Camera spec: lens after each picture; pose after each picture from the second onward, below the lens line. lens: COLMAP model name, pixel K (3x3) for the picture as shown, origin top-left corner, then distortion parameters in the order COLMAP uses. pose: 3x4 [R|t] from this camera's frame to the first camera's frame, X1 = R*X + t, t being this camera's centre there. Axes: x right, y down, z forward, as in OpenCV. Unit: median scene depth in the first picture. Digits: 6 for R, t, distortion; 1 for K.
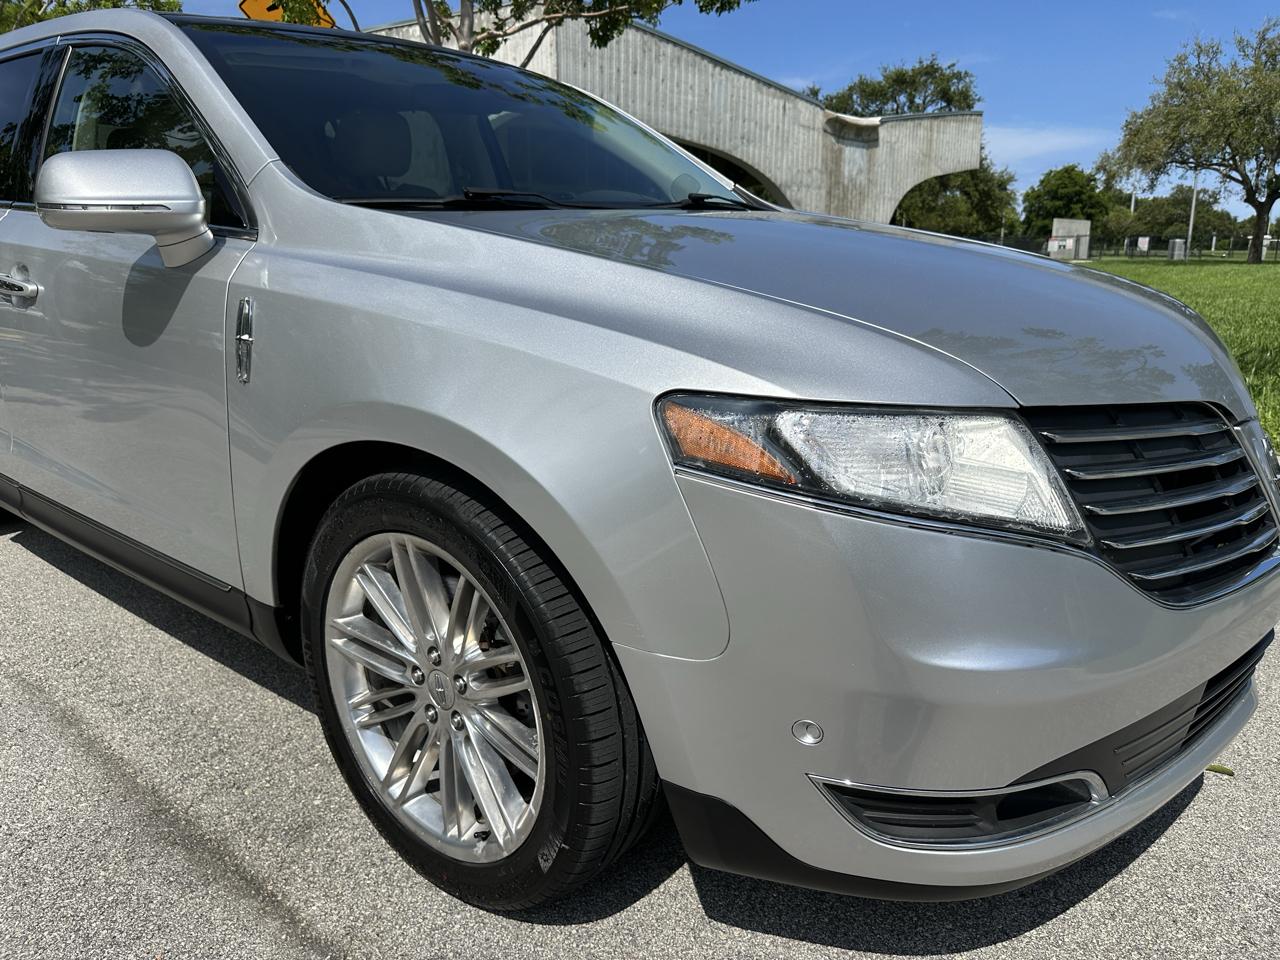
lens RADIAL K [[913.7, 0, 641.2], [0, 913.7, 475.7], [0, 0, 1]] dist [0.010376, -0.020013]
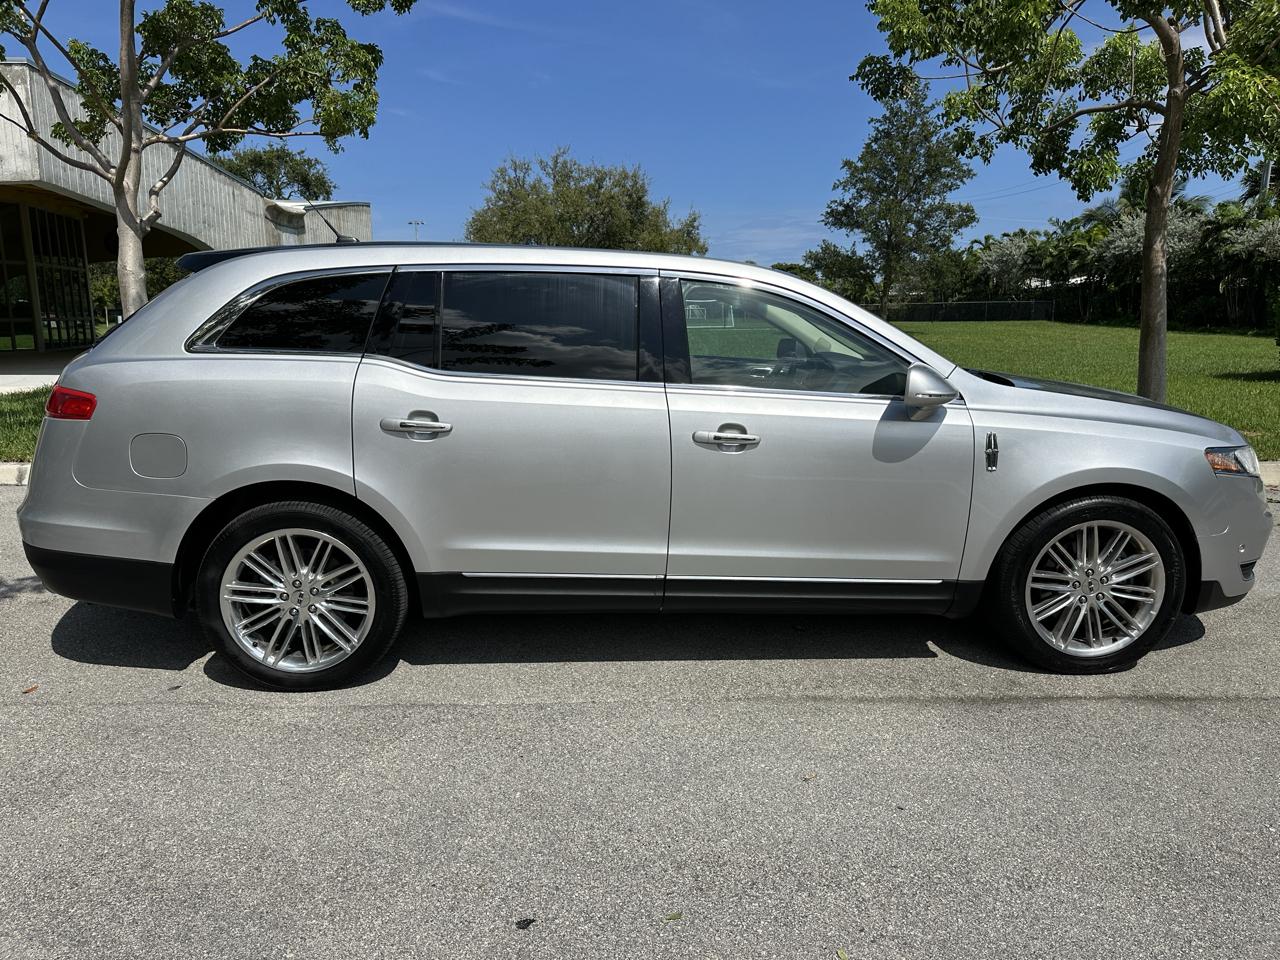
lens RADIAL K [[900.9, 0, 630.2], [0, 900.9, 479.6], [0, 0, 1]] dist [0.057861, -0.071882]
pose [[0.752734, -0.127137, 0.645931, -0.254856], [0.168364, 0.985723, -0.002184, -0.019939], [-0.636432, 0.110396, 0.763392, -0.013480]]
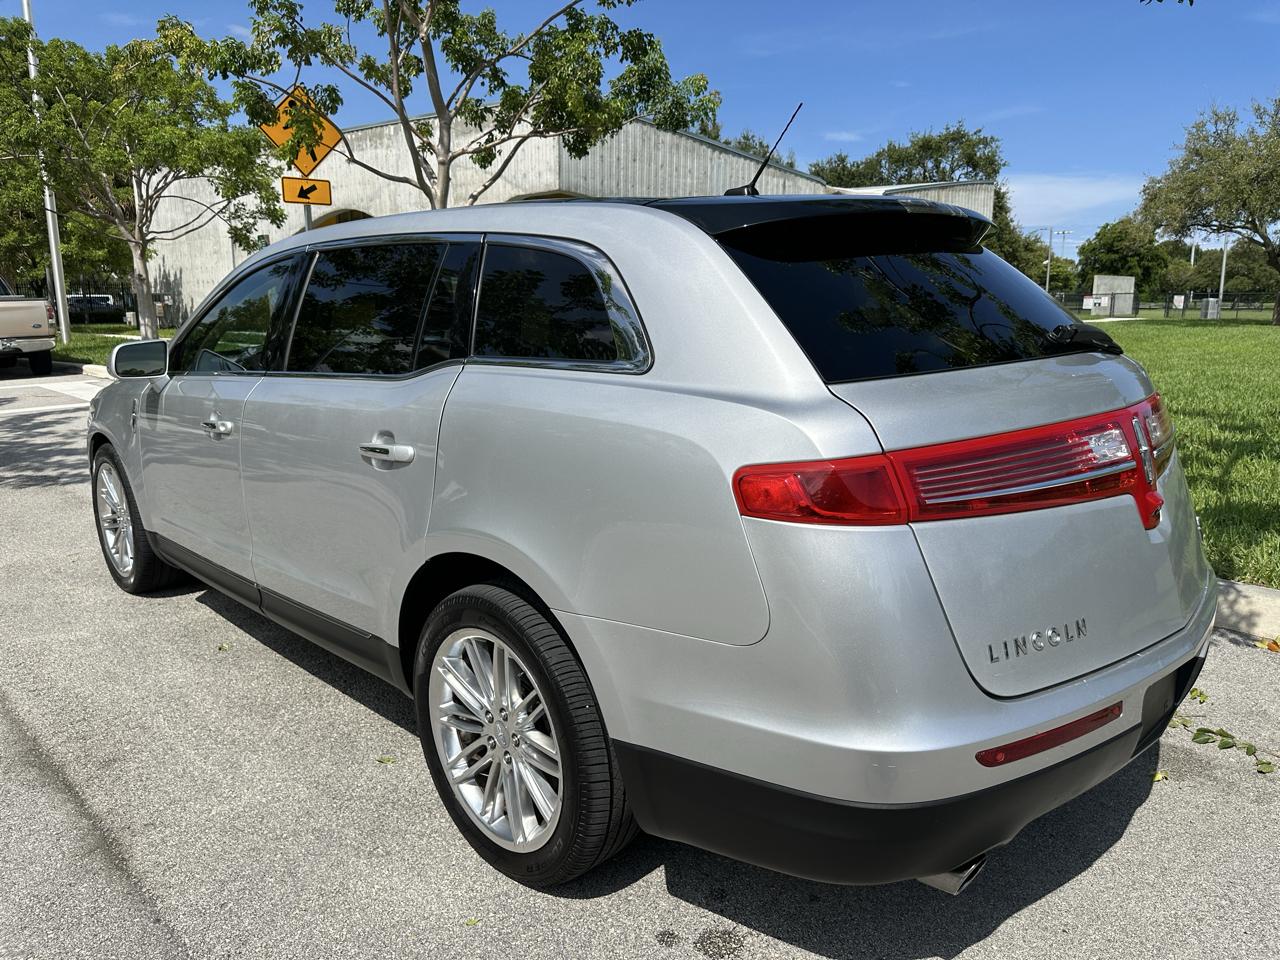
lens RADIAL K [[902.7, 0, 640.0], [0, 902.7, 480.0], [0, 0, 1]] dist [0.049103, -0.061986]
pose [[0.997831, 0.014347, -0.064240, 0.077097], [-0.017322, 0.998792, -0.045991, -0.007342], [0.063503, 0.047004, 0.996874, -0.068712]]
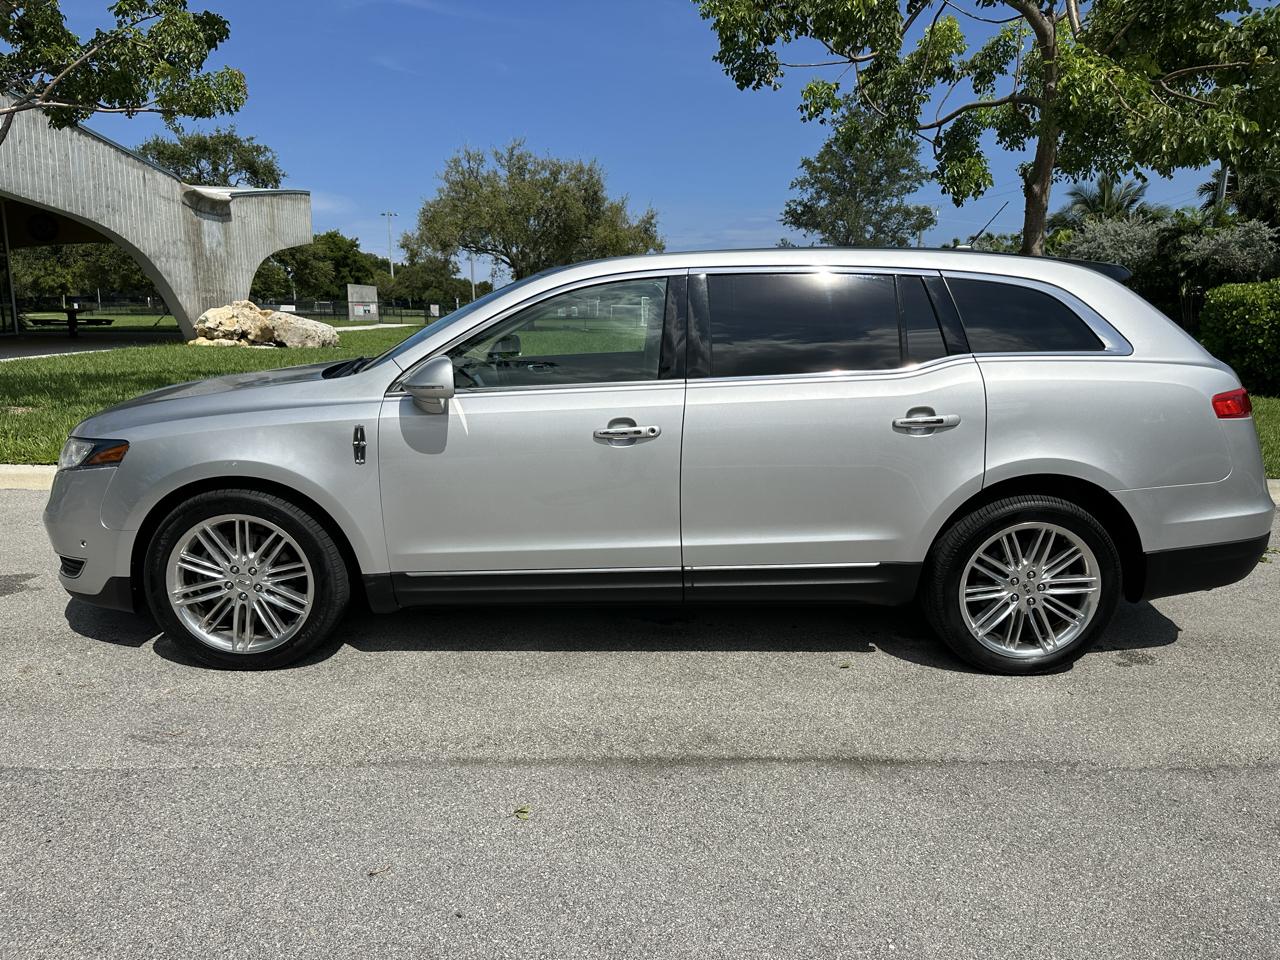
lens RADIAL K [[902.7, 0, 640.0], [0, 902.7, 480.0], [0, 0, 1]] dist [0.049103, -0.061986]
pose [[0.733223, -0.120599, 0.669209, -0.178663], [0.156742, 0.987620, 0.006245, -0.013577], [-0.661677, 0.100314, 0.743048, -0.038539]]
